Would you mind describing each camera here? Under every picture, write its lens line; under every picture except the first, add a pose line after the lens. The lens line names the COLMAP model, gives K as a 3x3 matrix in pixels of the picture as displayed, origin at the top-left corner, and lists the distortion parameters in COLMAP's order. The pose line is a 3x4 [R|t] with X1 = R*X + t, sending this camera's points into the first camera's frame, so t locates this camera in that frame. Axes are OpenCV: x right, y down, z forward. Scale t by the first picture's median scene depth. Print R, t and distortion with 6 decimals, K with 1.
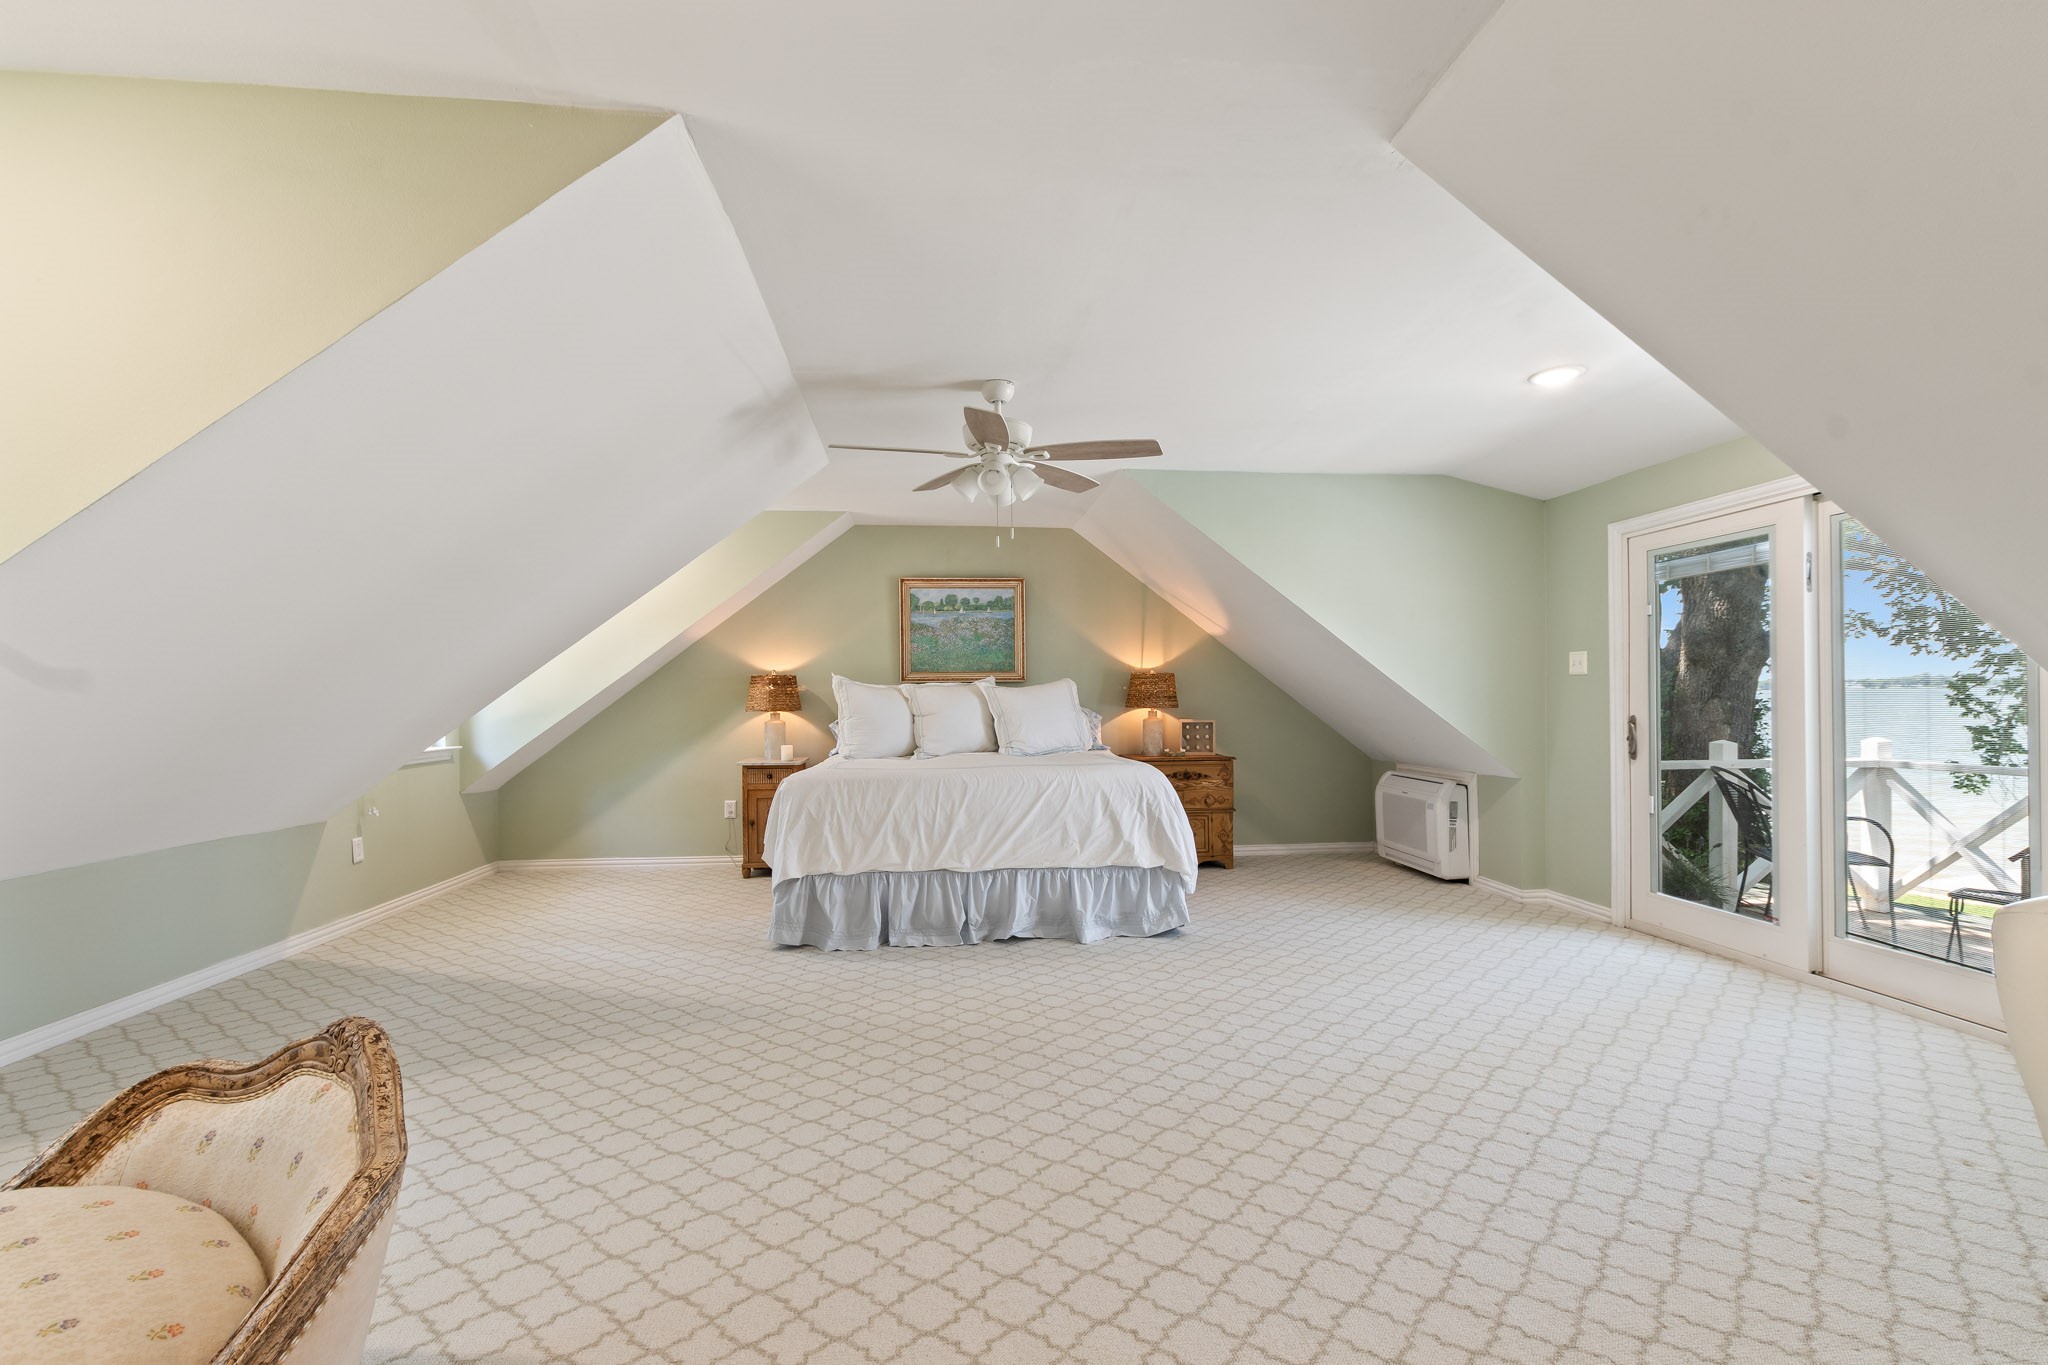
lens RADIAL K [[901.3, 0, 1015.8], [0, 901.3, 689.5], [0, 0, 1]] dist [0.010404, -0.005173]
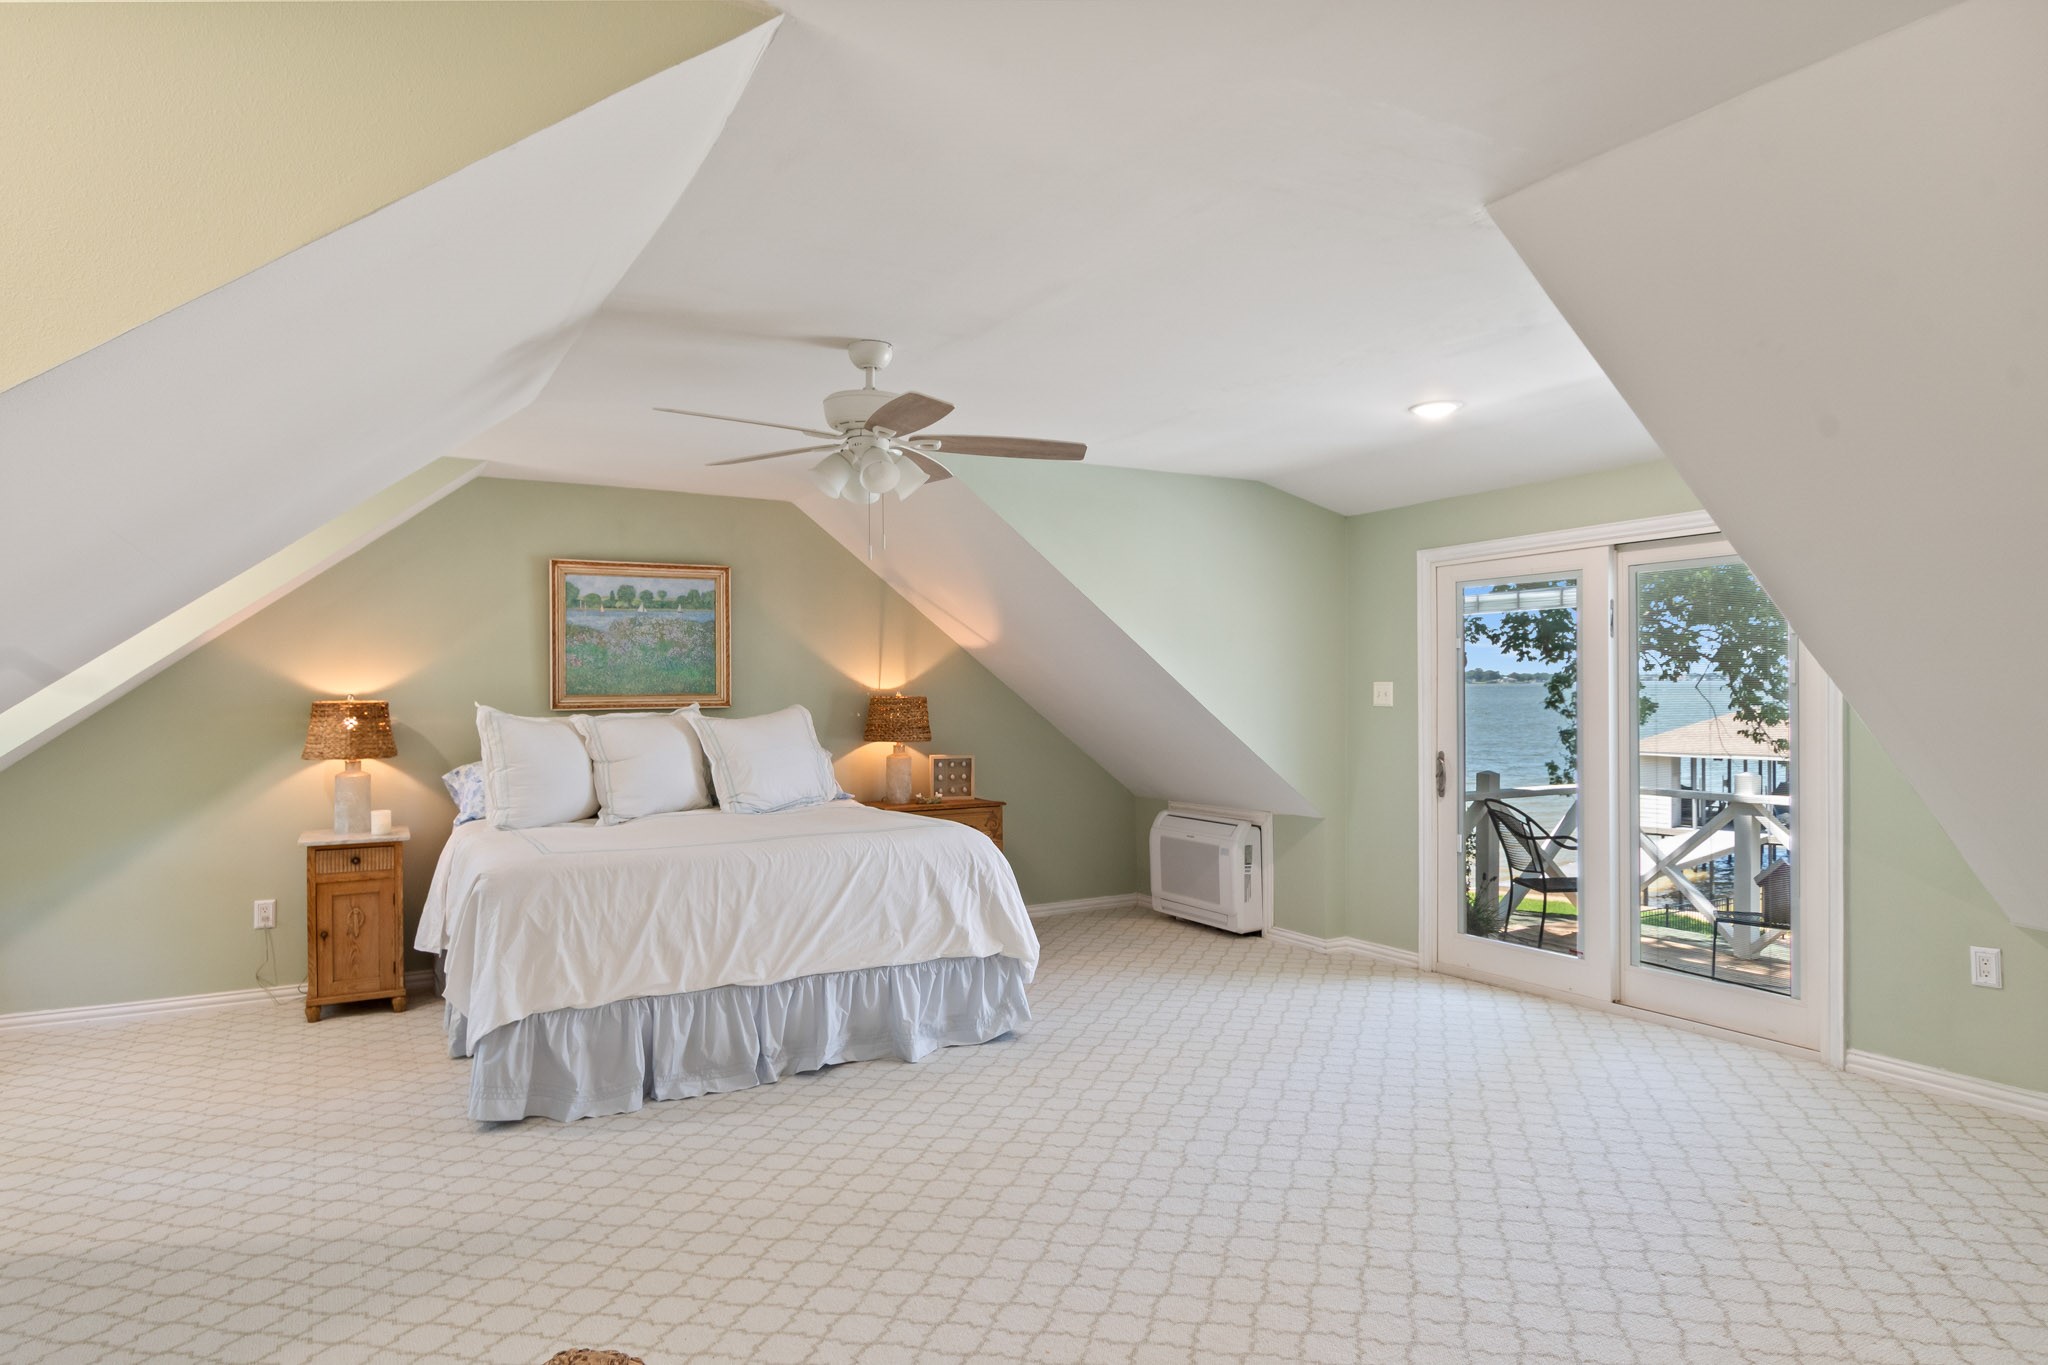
lens RADIAL K [[1204.2, 0, 1032.2], [0, 1204.2, 688.4], [0, 0, 1]] dist [-0.003824, 0.000584]
pose [[0.907905, 0.001793, 0.419171, -0.247054], [-0.004088, 0.999981, 0.004578, -0.042033], [-0.419155, -0.005870, 0.907896, 0.017564]]
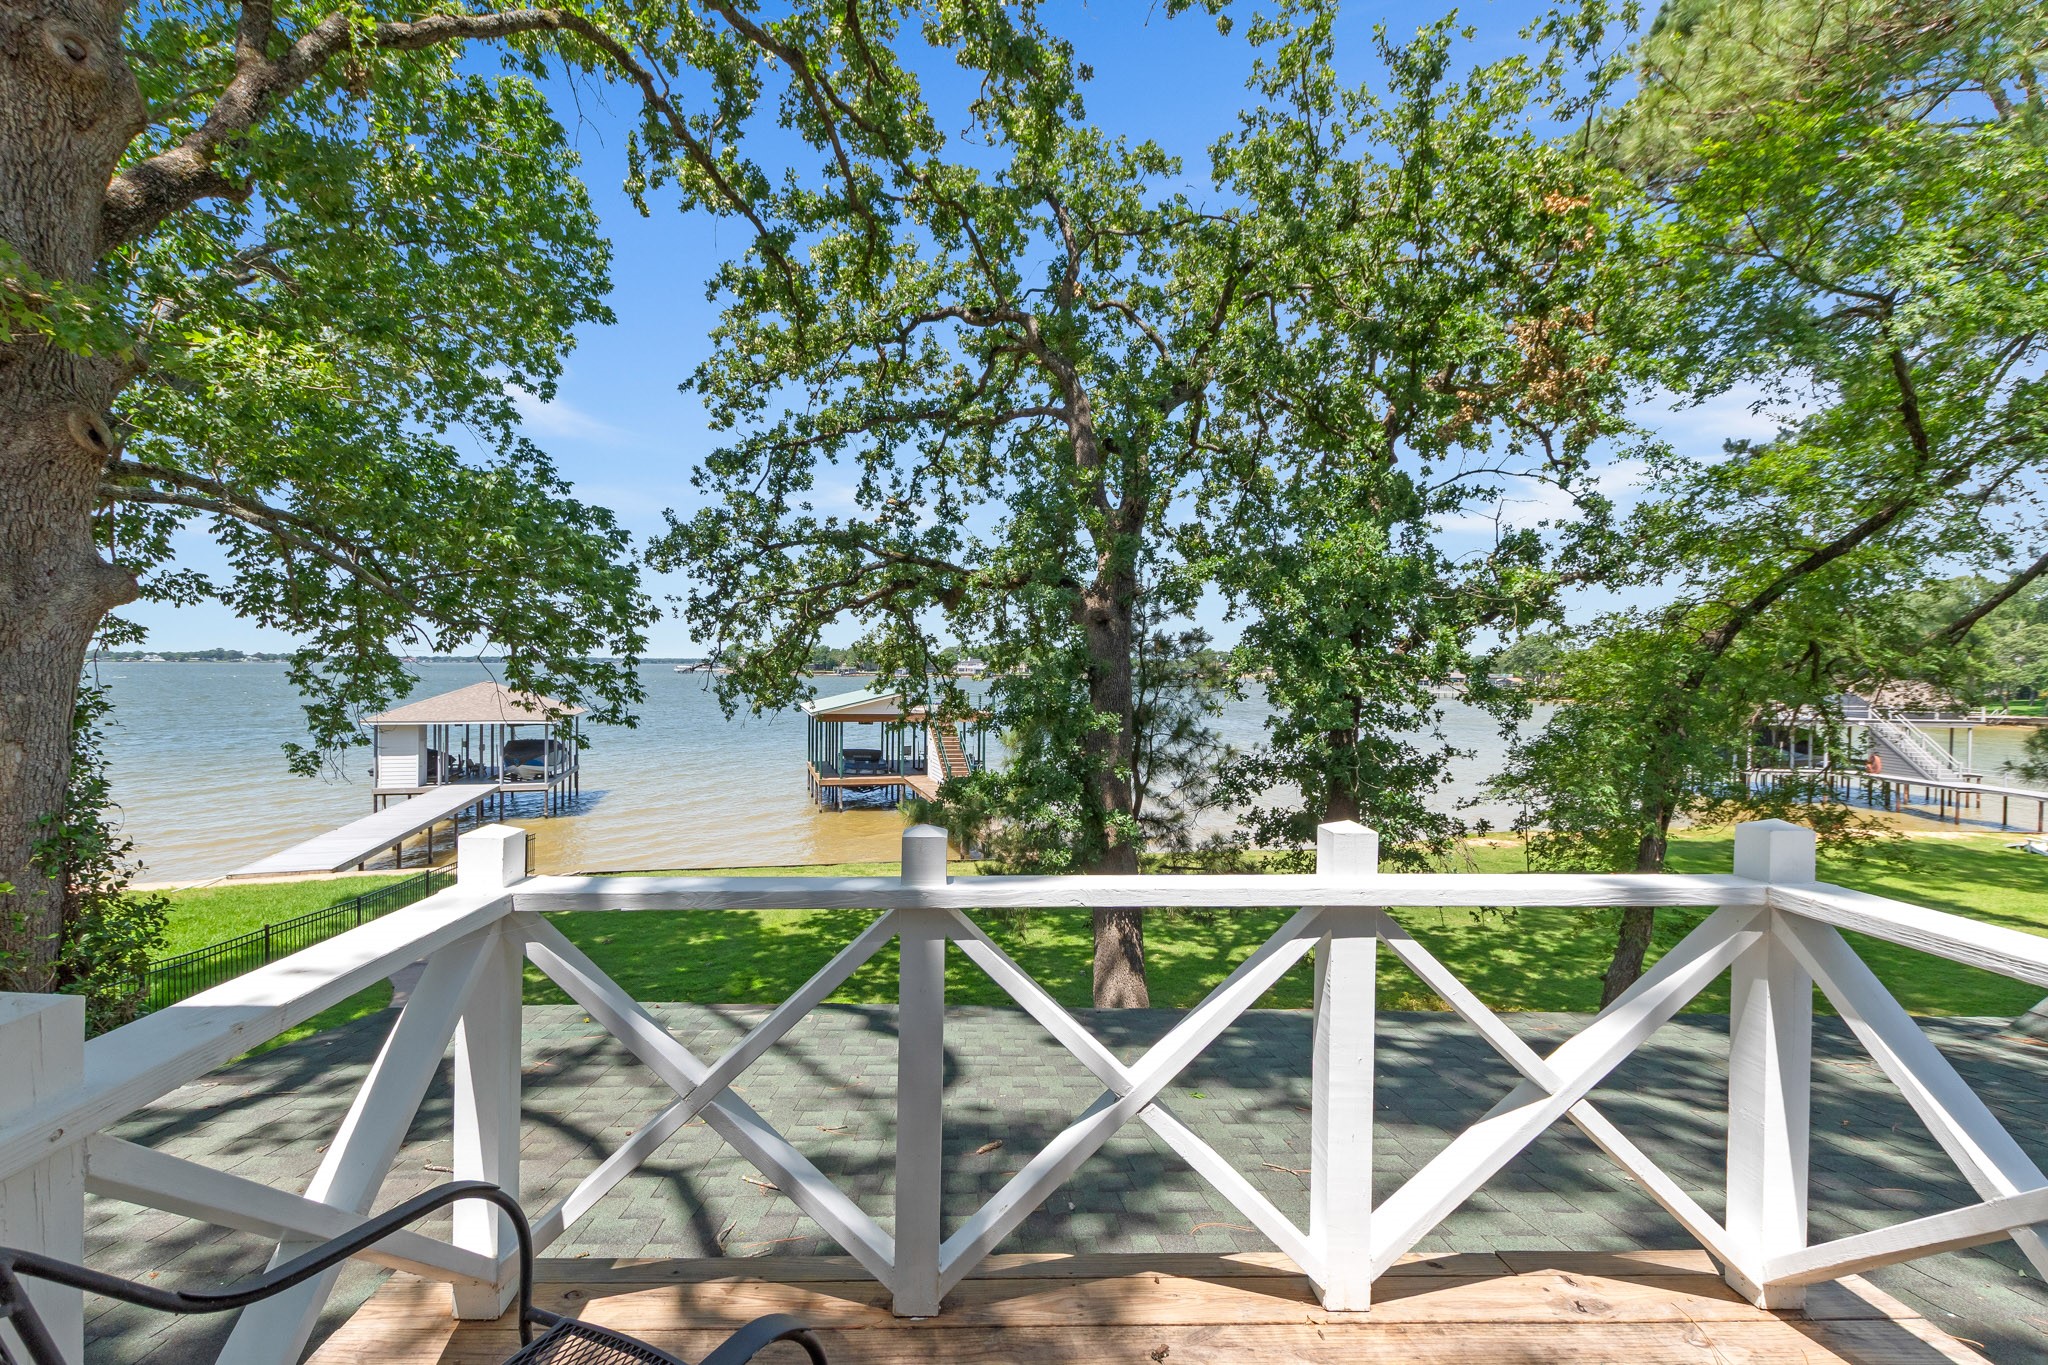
lens RADIAL K [[901.3, 0, 976.0], [0, 901.3, 671.7], [0, 0, 1]] dist [0.010404, -0.005173]
pose [[0.086477, 0.001957, 0.996252, 0.679594], [-0.012339, 0.999923, -0.000894, -0.009525], [-0.996177, -0.012215, 0.086494, 0.874972]]
